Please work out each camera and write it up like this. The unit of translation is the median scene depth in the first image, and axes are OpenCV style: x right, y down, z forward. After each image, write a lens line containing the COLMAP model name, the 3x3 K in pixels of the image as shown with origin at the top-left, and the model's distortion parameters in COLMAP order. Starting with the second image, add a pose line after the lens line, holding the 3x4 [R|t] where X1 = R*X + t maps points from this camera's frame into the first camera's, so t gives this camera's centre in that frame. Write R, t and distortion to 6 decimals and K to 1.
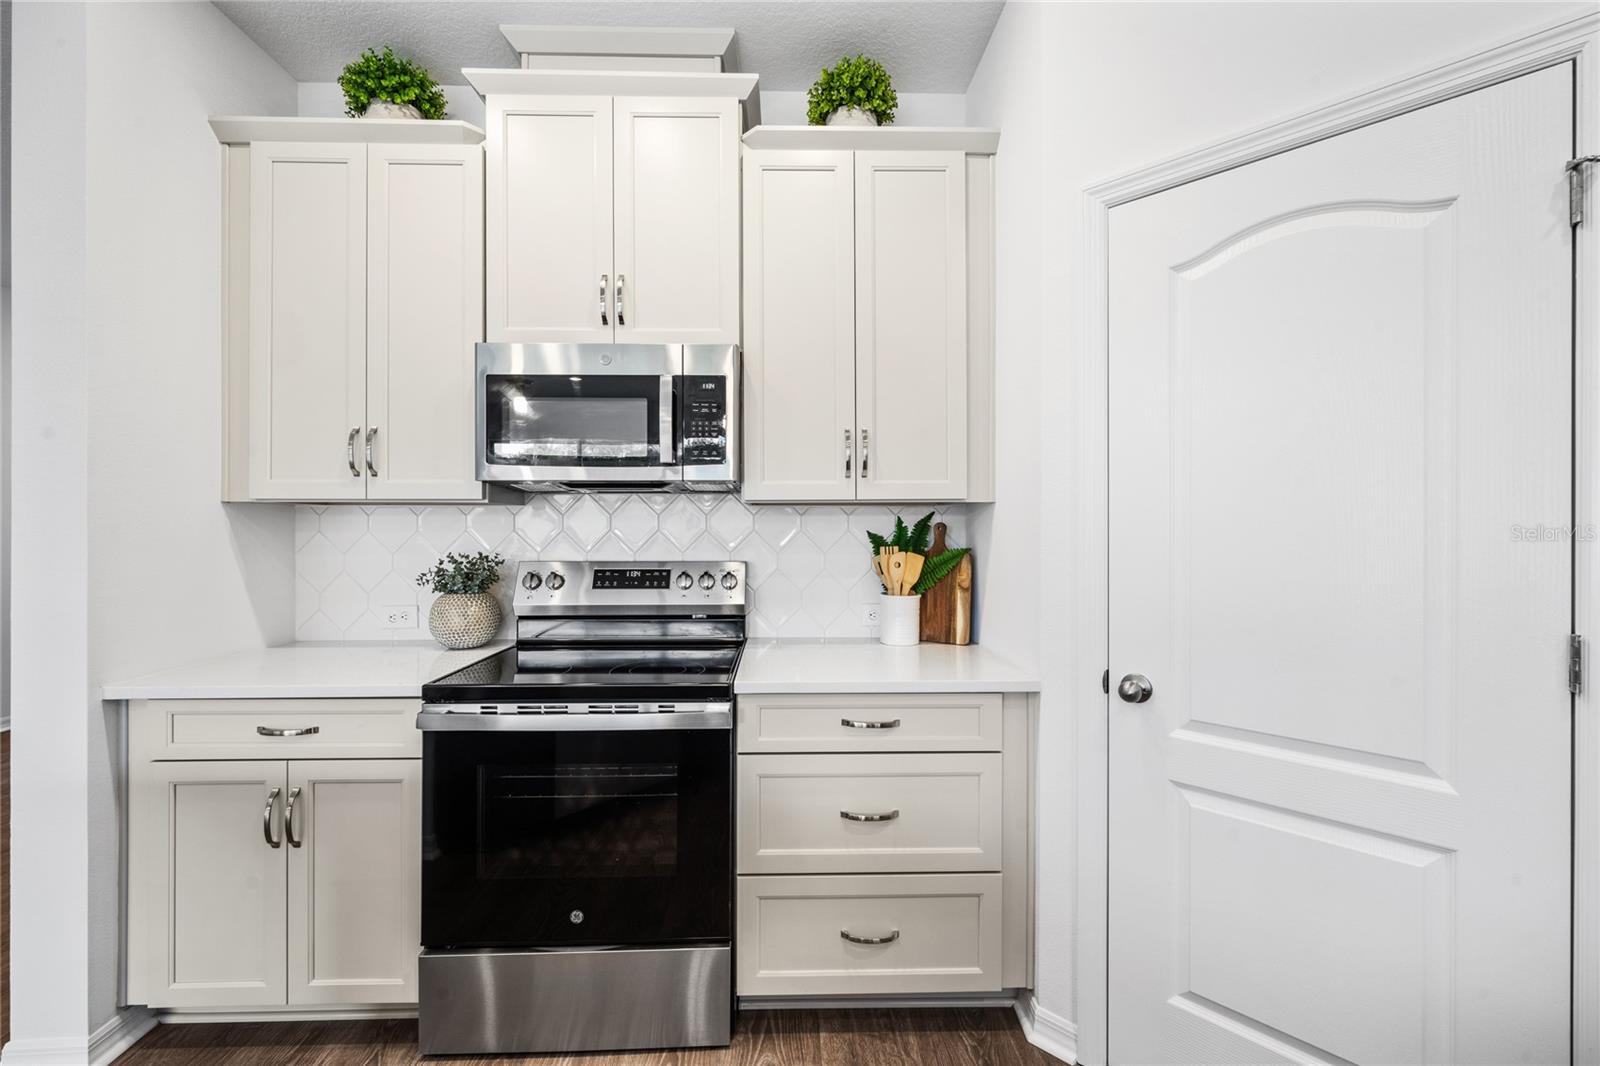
lens RADIAL K [[647.8, 0, 802.9], [0, 647.8, 525.5], [0, 0, 1]] dist [0.003557, -0.000928]
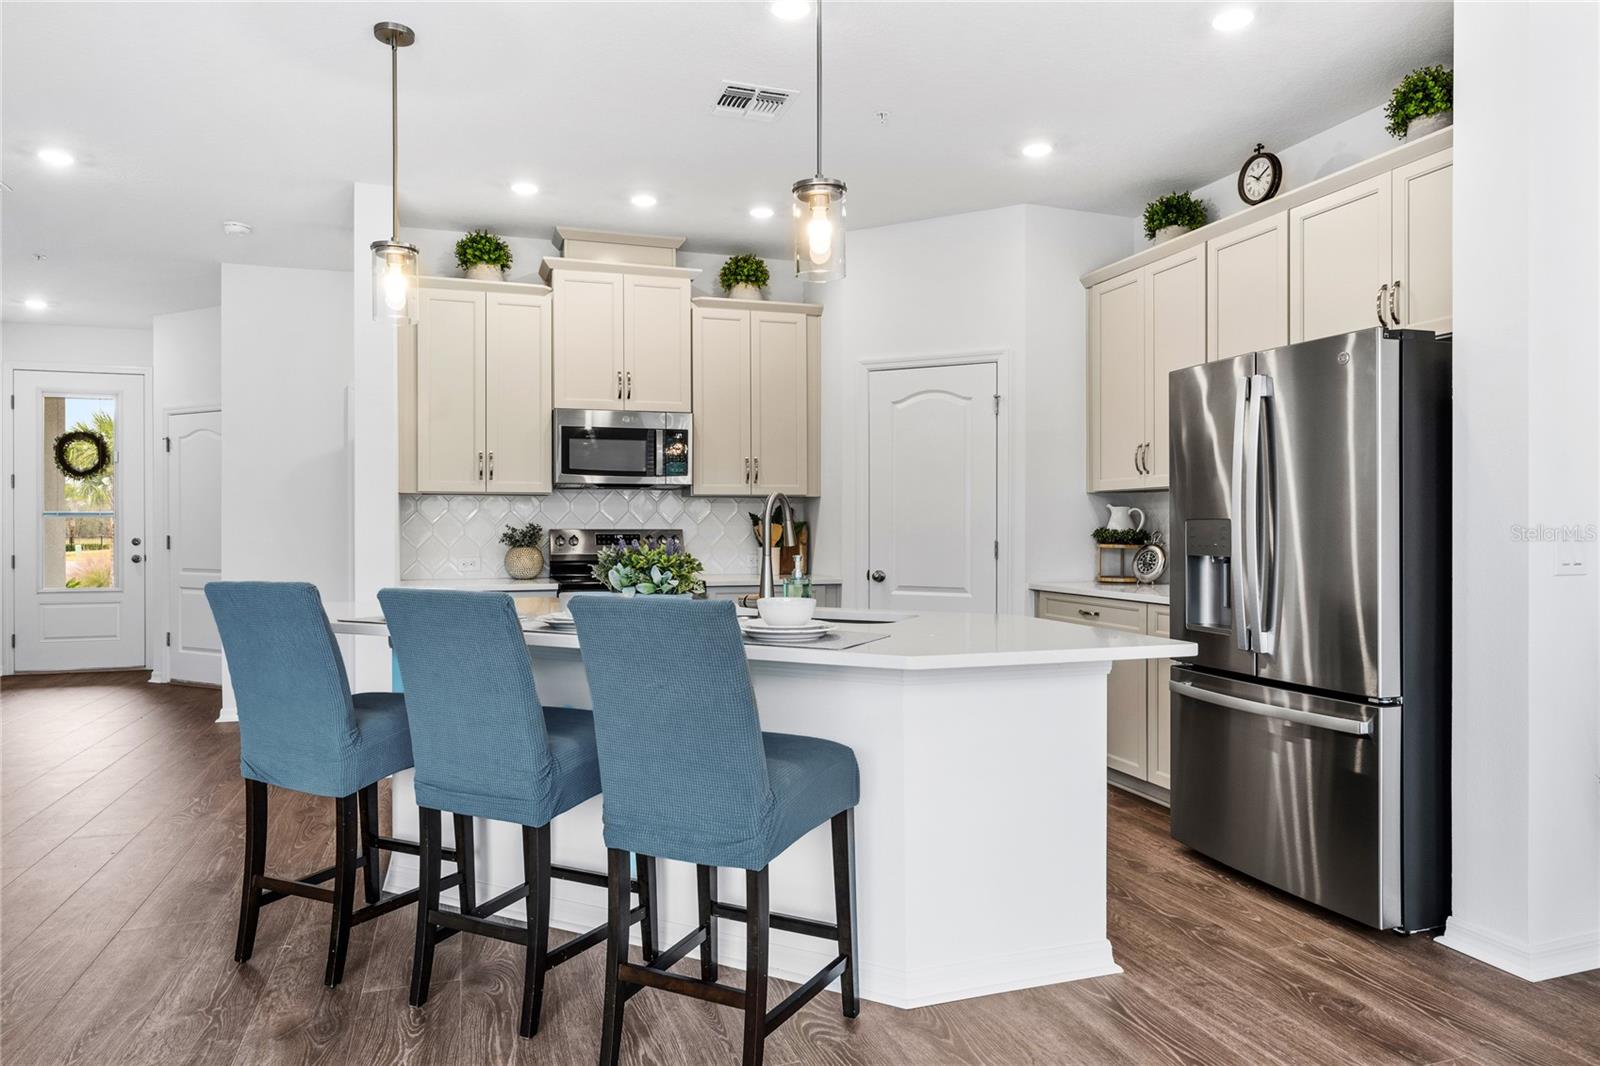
lens RADIAL K [[996.1, 0, 800.7], [0, 996.1, 528.3], [0, 0, 1]] dist [0.019835, -0.020115]
pose [[0.955662, 0.000375, 0.294464, -0.641301], [-0.001274, 0.999995, 0.002862, 0.050166], [-0.294462, -0.003110, 0.955658, -1.839629]]
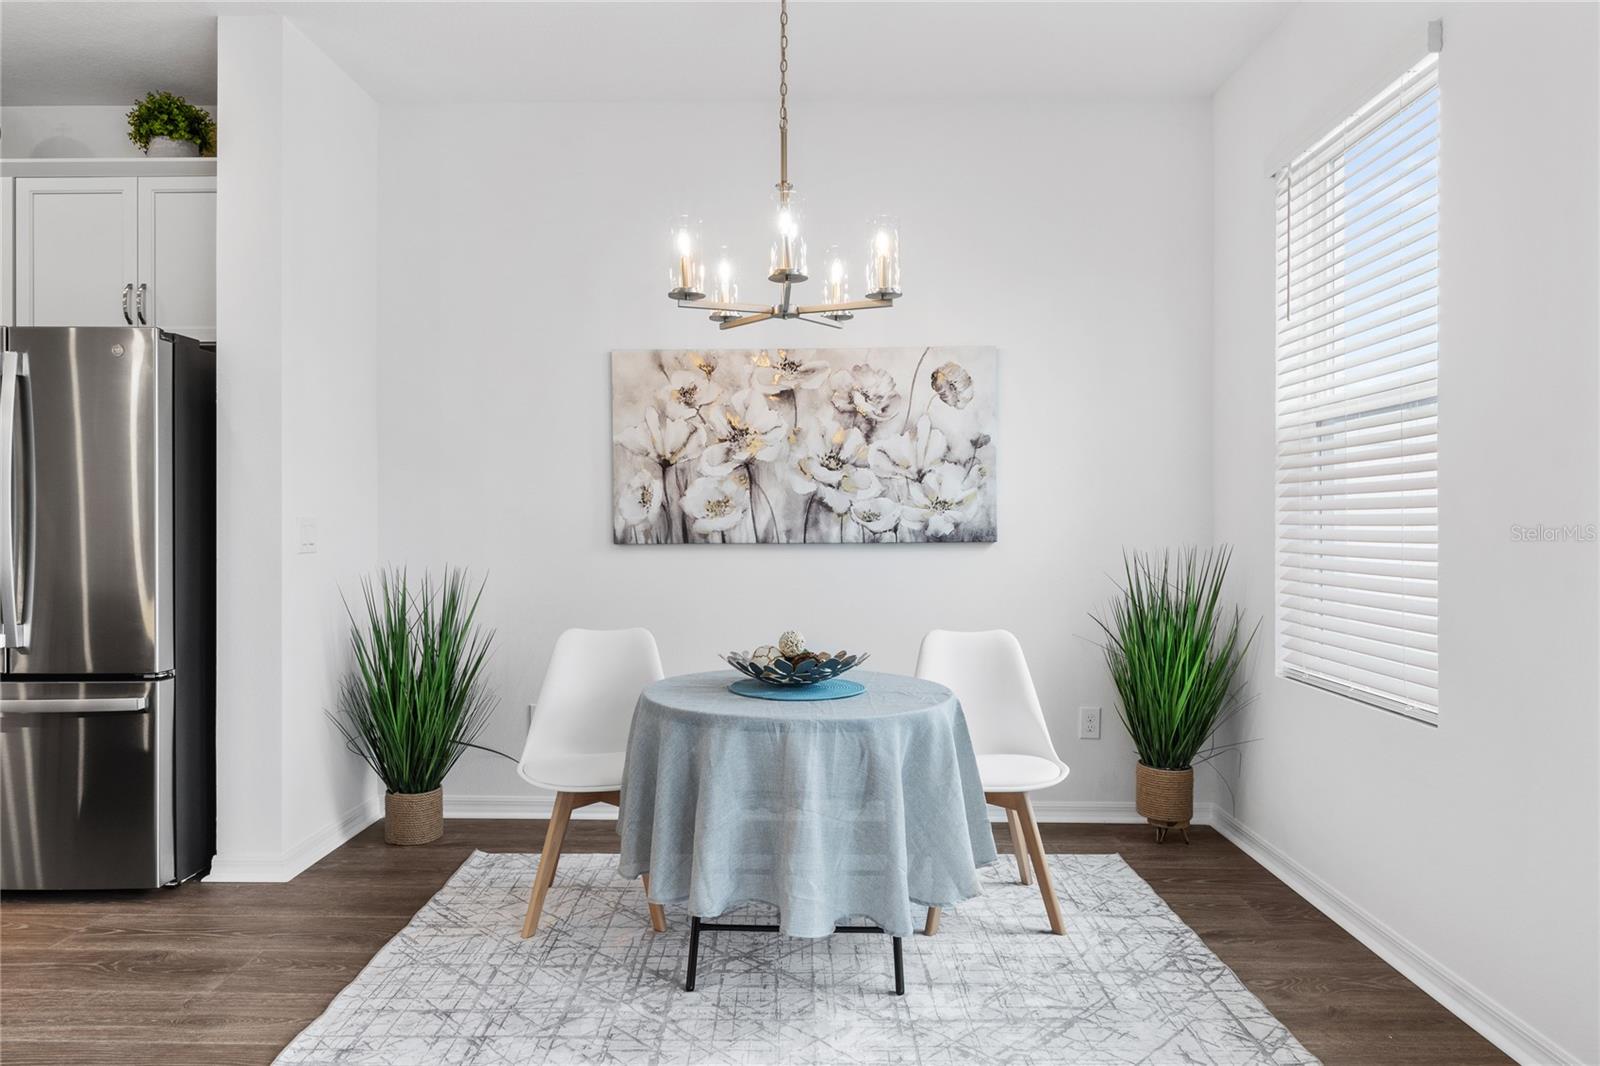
lens RADIAL K [[996.1, 0, 799.1], [0, 996.1, 522.4], [0, 0, 1]] dist [0.019835, -0.020115]
pose [[0.047508, 0.001232, 0.998870, -0.928101], [-0.002036, 0.999997, -0.001136, 0.064068], [-0.998869, -0.001979, 0.047510, -1.775805]]
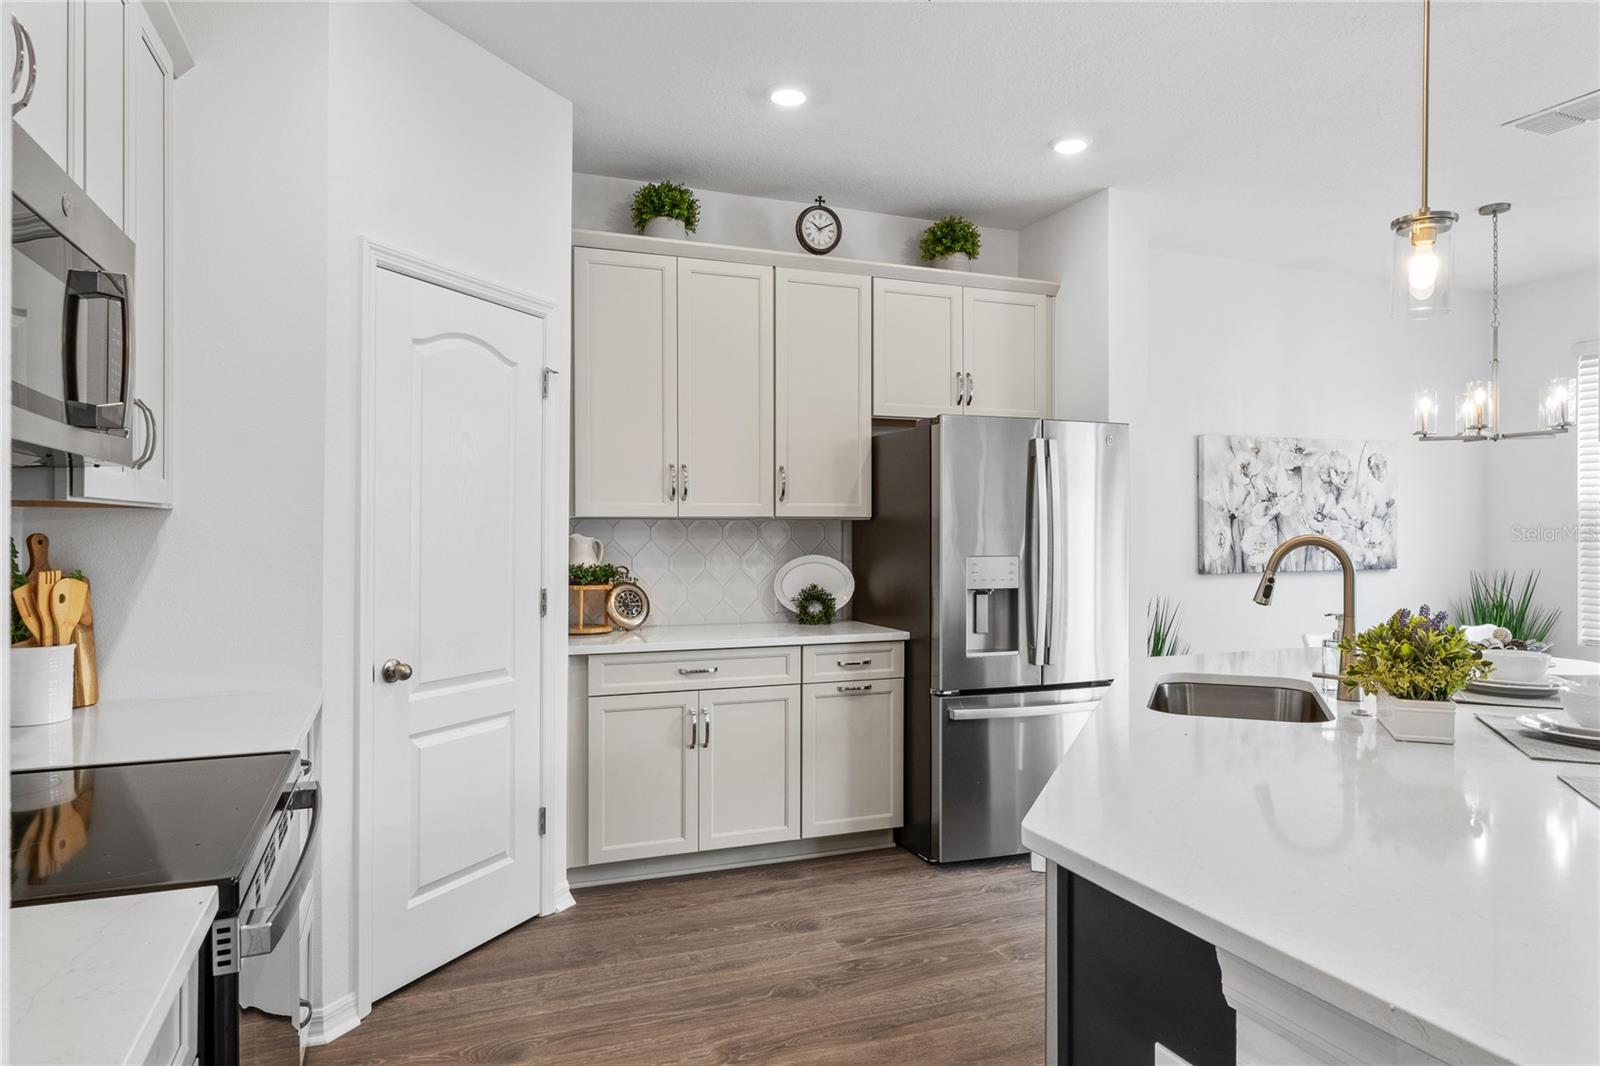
lens RADIAL K [[996.1, 0, 814.0], [0, 996.1, 535.0], [0, 0, 1]] dist [0.019835, -0.020115]
pose [[-0.353516, 0.000476, 0.935429, -1.166409], [0.000095, 1.000000, -0.000473, -0.002952], [-0.935429, -0.000078, -0.353516, 0.704312]]
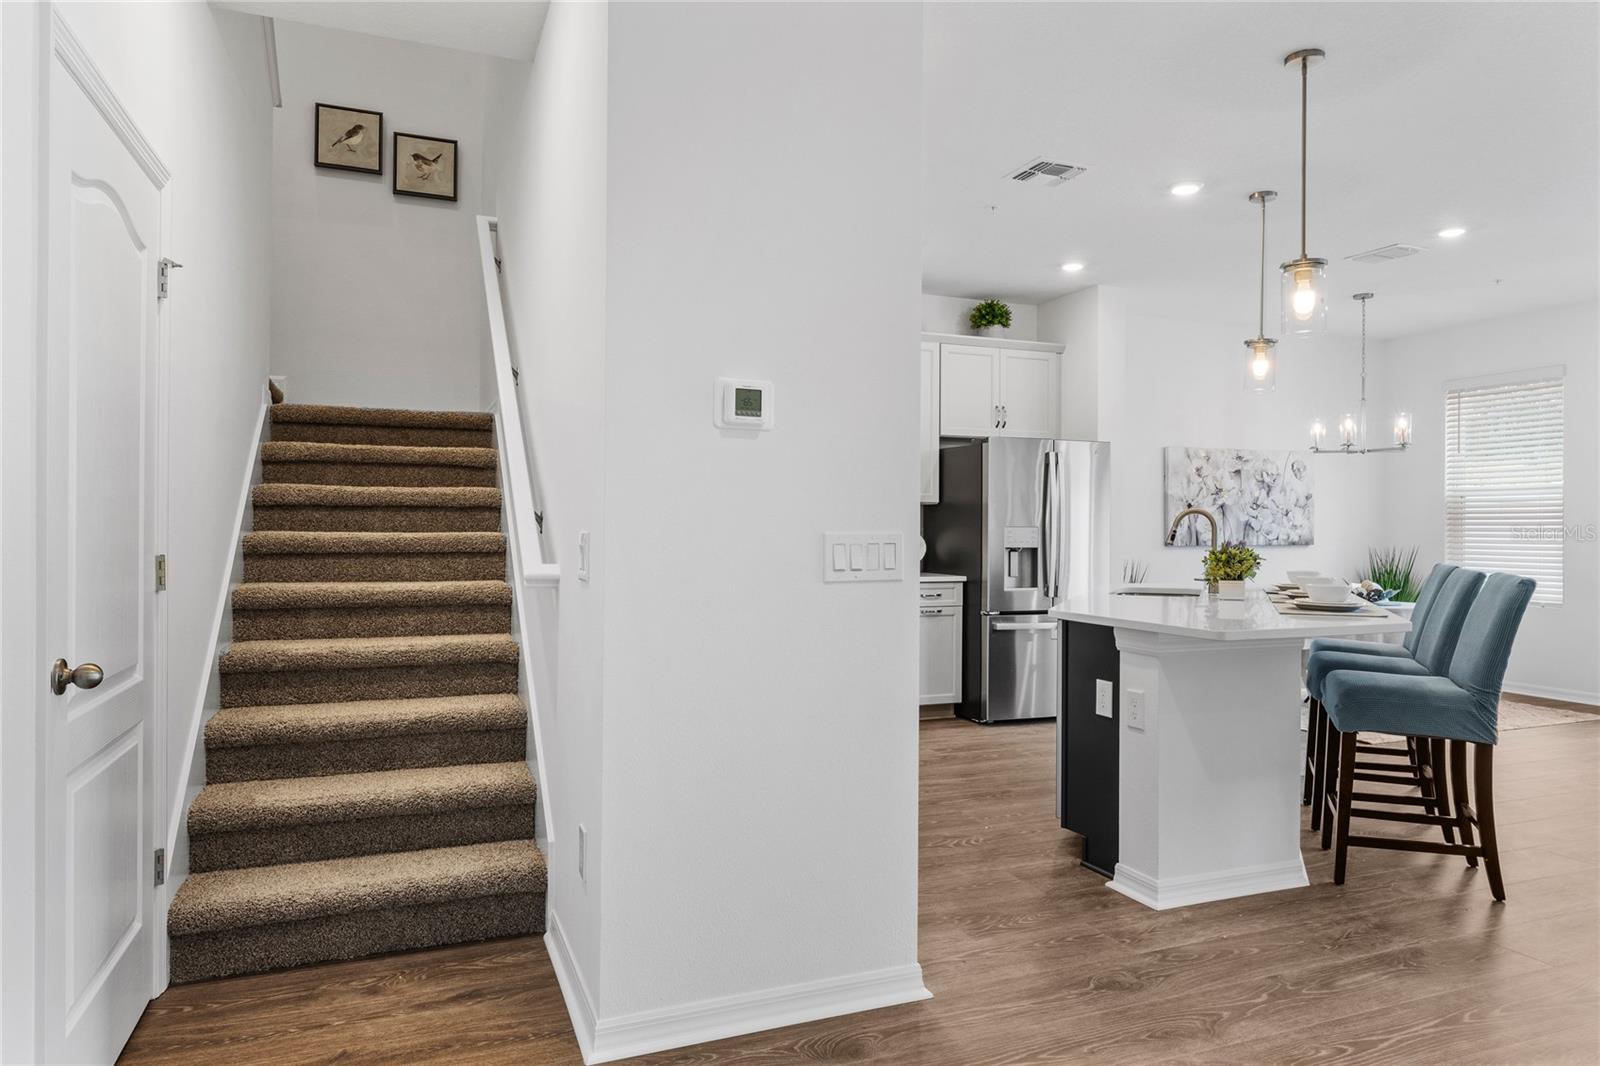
lens RADIAL K [[996.1, 0, 792.8], [0, 996.1, 530.6], [0, 0, 1]] dist [0.019835, -0.020115]
pose [[-0.329210, 0.000495, 0.944257, -2.165210], [-0.005523, 0.999982, -0.002449, 0.062356], [-0.944240, -0.006021, -0.329202, 1.385858]]
